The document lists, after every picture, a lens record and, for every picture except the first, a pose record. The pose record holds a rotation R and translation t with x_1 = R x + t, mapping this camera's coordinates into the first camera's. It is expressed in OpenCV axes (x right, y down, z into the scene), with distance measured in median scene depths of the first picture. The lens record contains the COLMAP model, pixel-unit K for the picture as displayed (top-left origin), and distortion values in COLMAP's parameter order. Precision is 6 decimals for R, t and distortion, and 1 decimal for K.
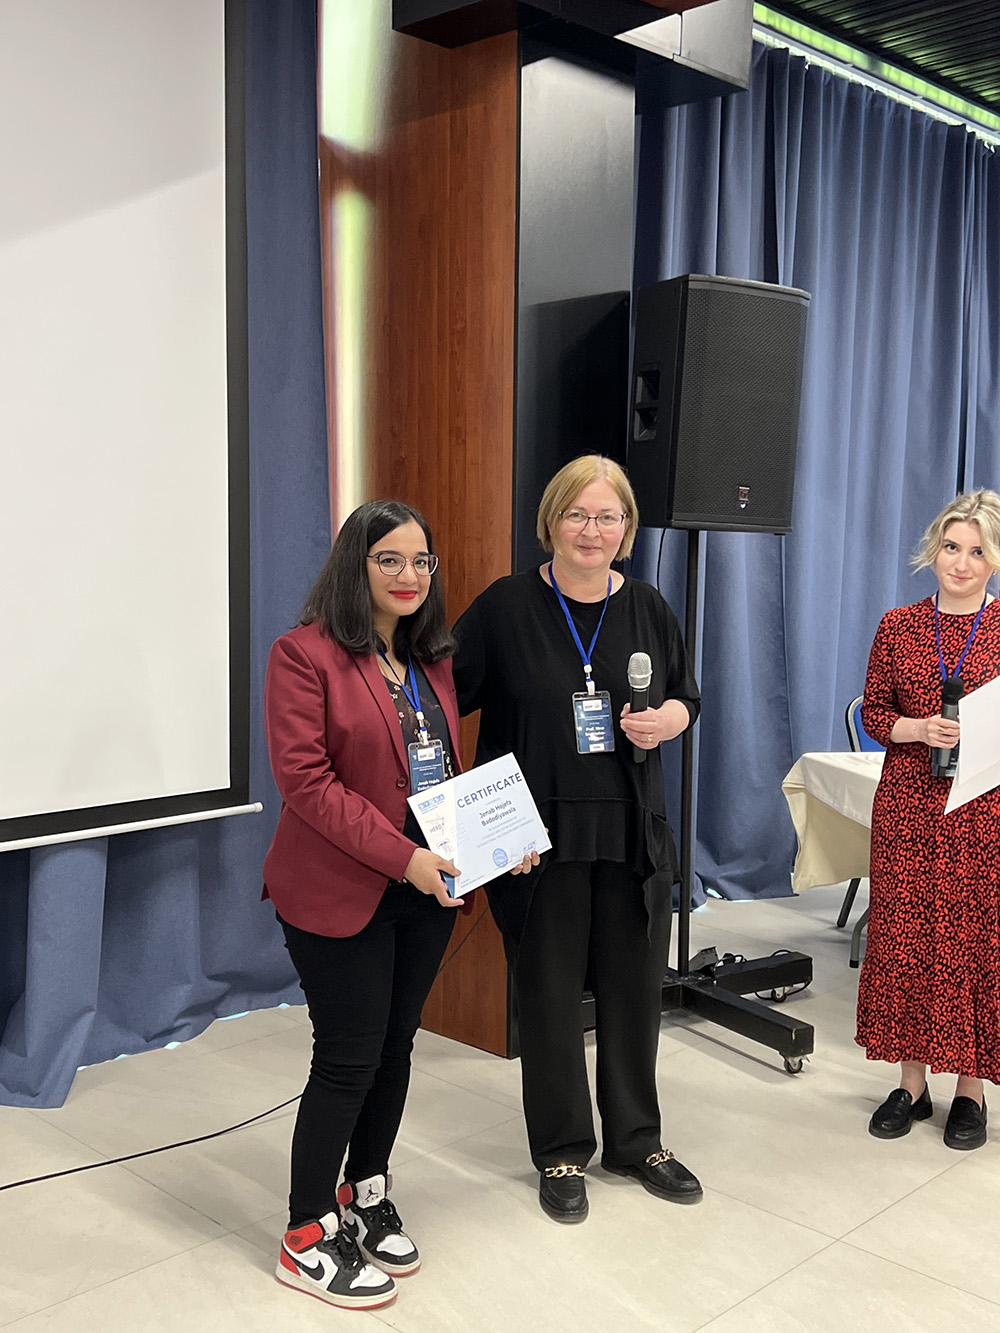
lens RADIAL K [[1467.9, 0, 503.2], [0, 1467.9, 659.7], [0, 0, 1]] dist [0.033776, 0.000000]
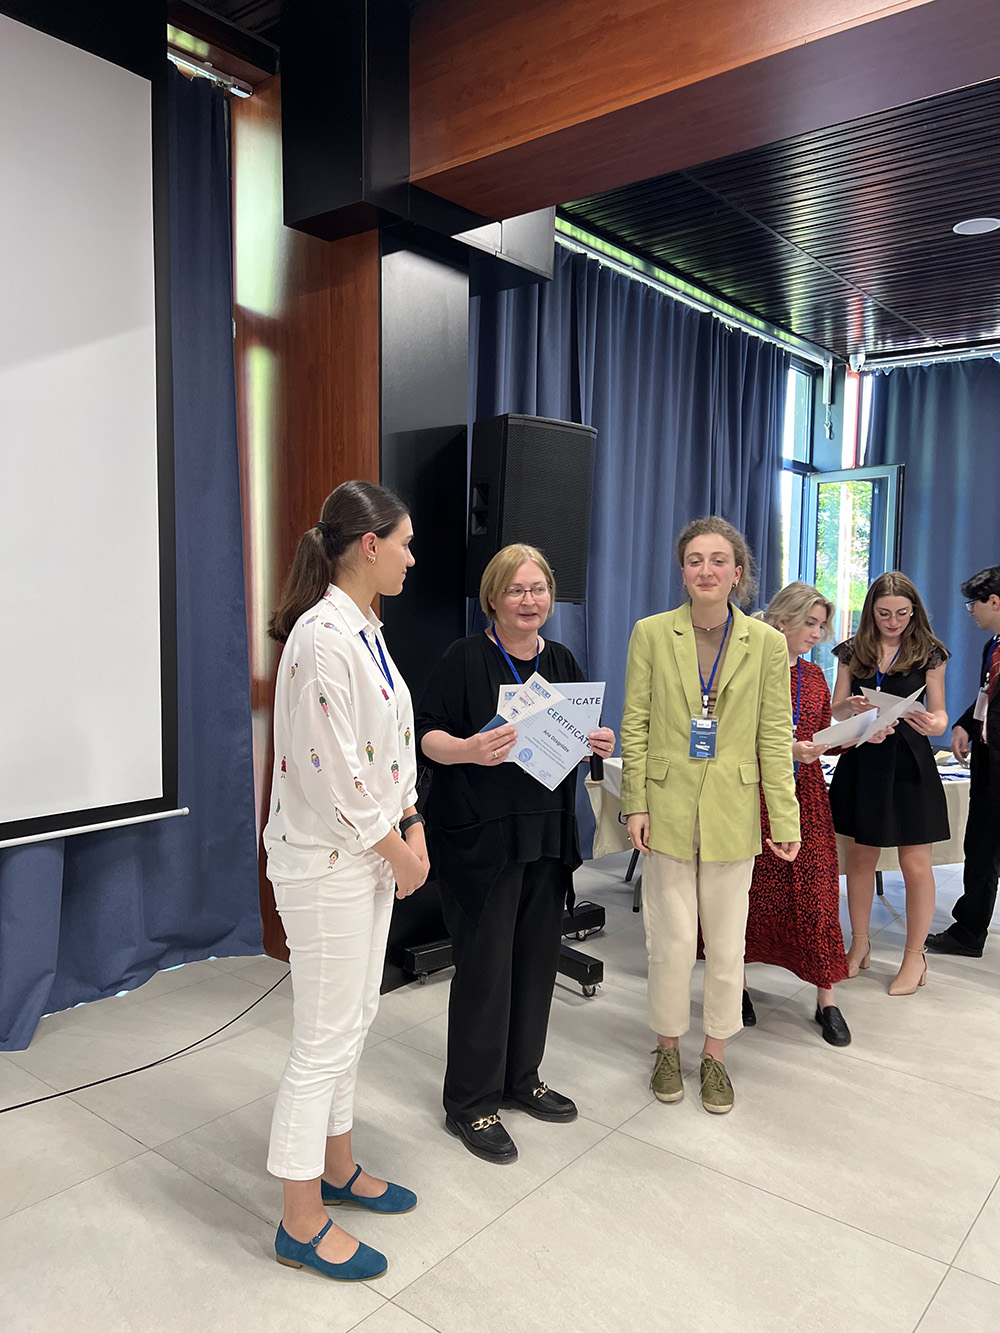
lens RADIAL K [[1018.7, 0, 512.6], [0, 1018.7, 676.6], [0, 0, 1]] dist [0.030224, -0.032162]
pose [[0.995112, -0.008232, 0.098406, 0.033383], [0.008464, 0.999962, -0.001936, -0.014955], [-0.098386, 0.002759, 0.995144, 0.058137]]
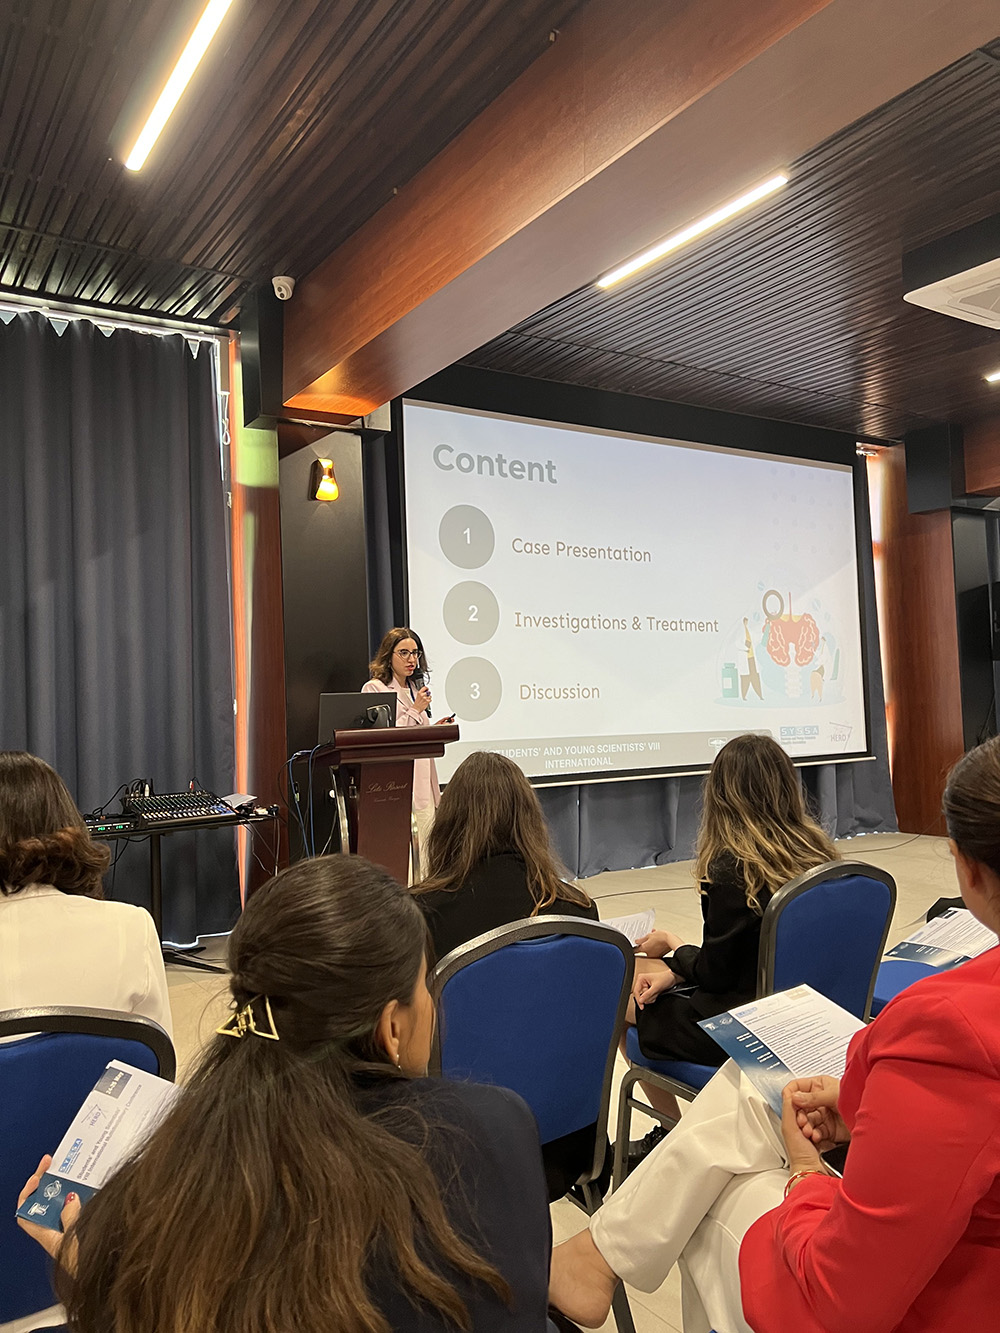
lens RADIAL K [[1018.7, 0, 503.9], [0, 1018.7, 669.9], [0, 0, 1]] dist [0.030224, -0.032162]
pose [[0.973352, -0.050680, -0.223646, -0.418080], [0.025324, 0.993064, -0.114820, 0.137568], [0.227914, 0.106096, 0.967884, -1.222339]]
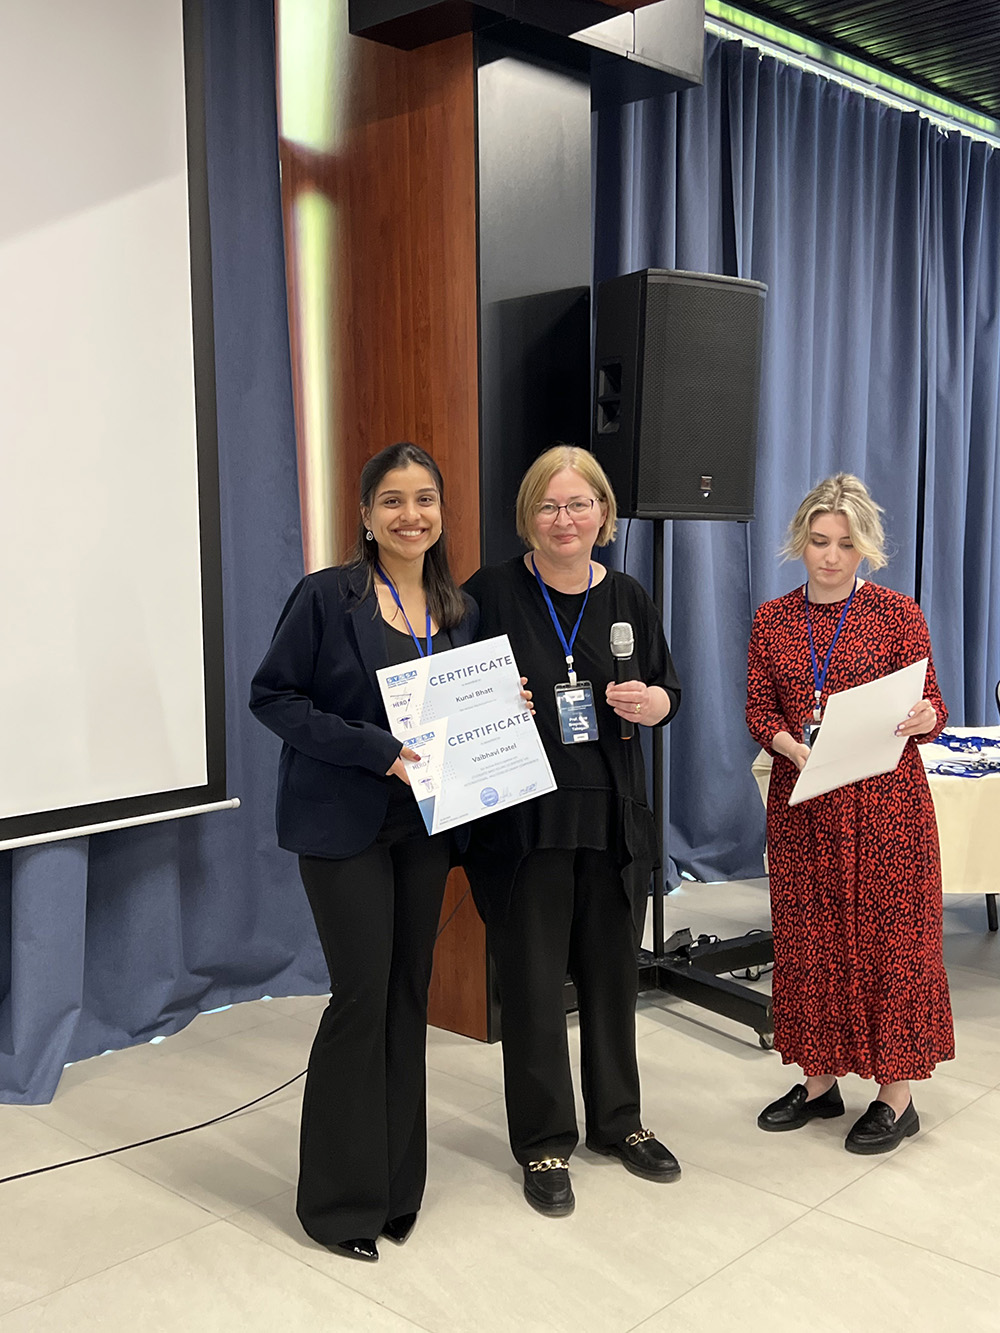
lens RADIAL K [[1467.9, 0, 496.3], [0, 1467.9, 657.6], [0, 0, 1]] dist [0.033776, 0.000000]
pose [[0.999604, -0.024954, 0.013006, 0.001838], [0.024894, 0.999679, 0.004804, -0.000245], [-0.013122, -0.004478, 0.999904, -0.015630]]
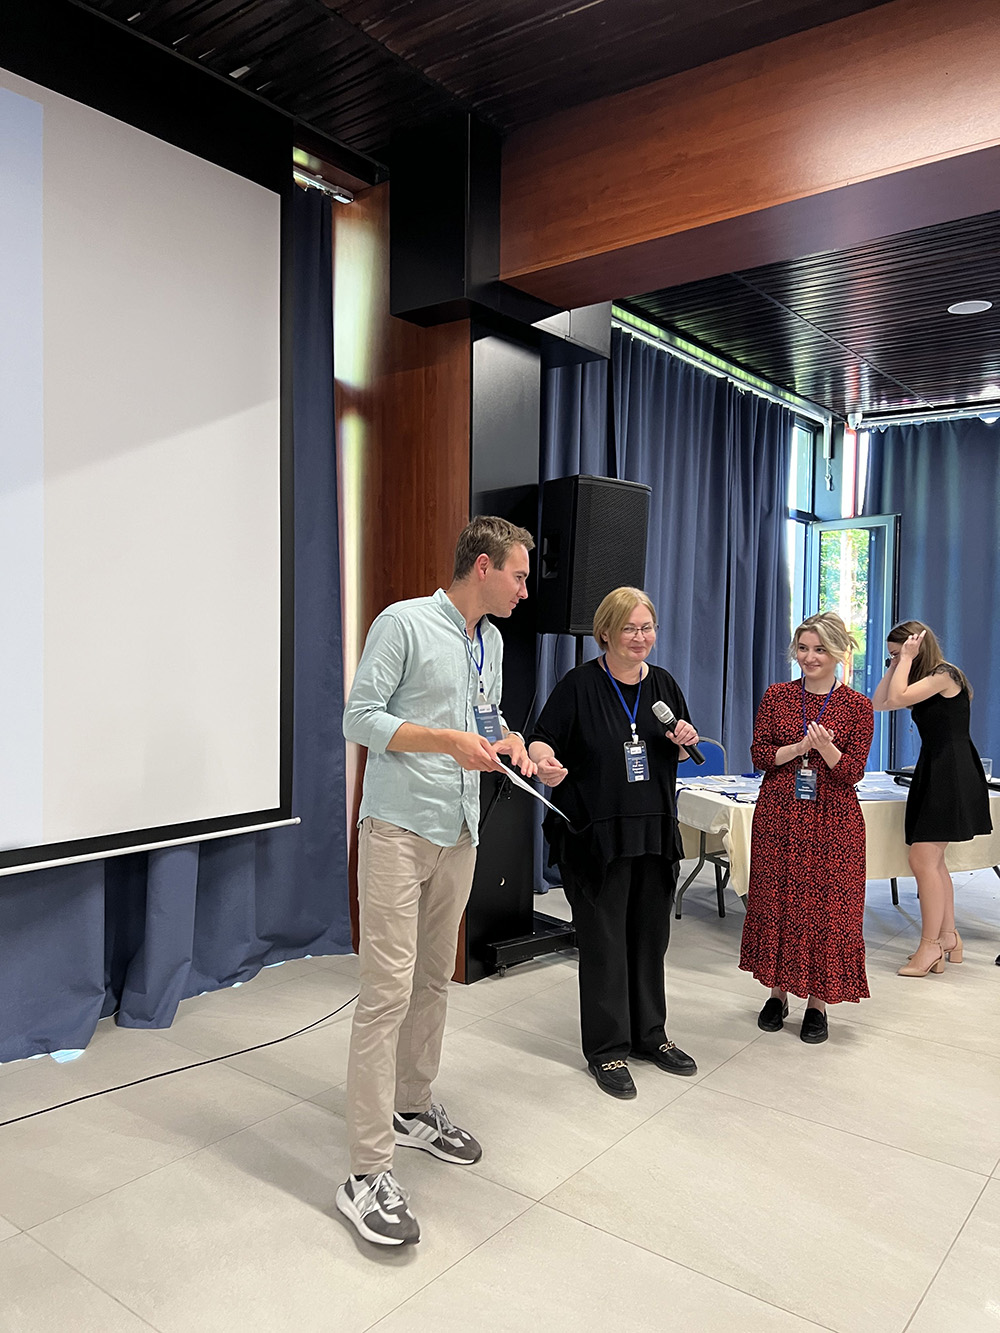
lens RADIAL K [[1018.7, 0, 514.0], [0, 1018.7, 673.0], [0, 0, 1]] dist [0.030224, -0.032162]
pose [[0.993043, -0.002374, 0.117728, -0.067563], [0.007718, 0.998959, -0.044959, -0.001360], [-0.117498, 0.045555, 0.992028, -0.060036]]
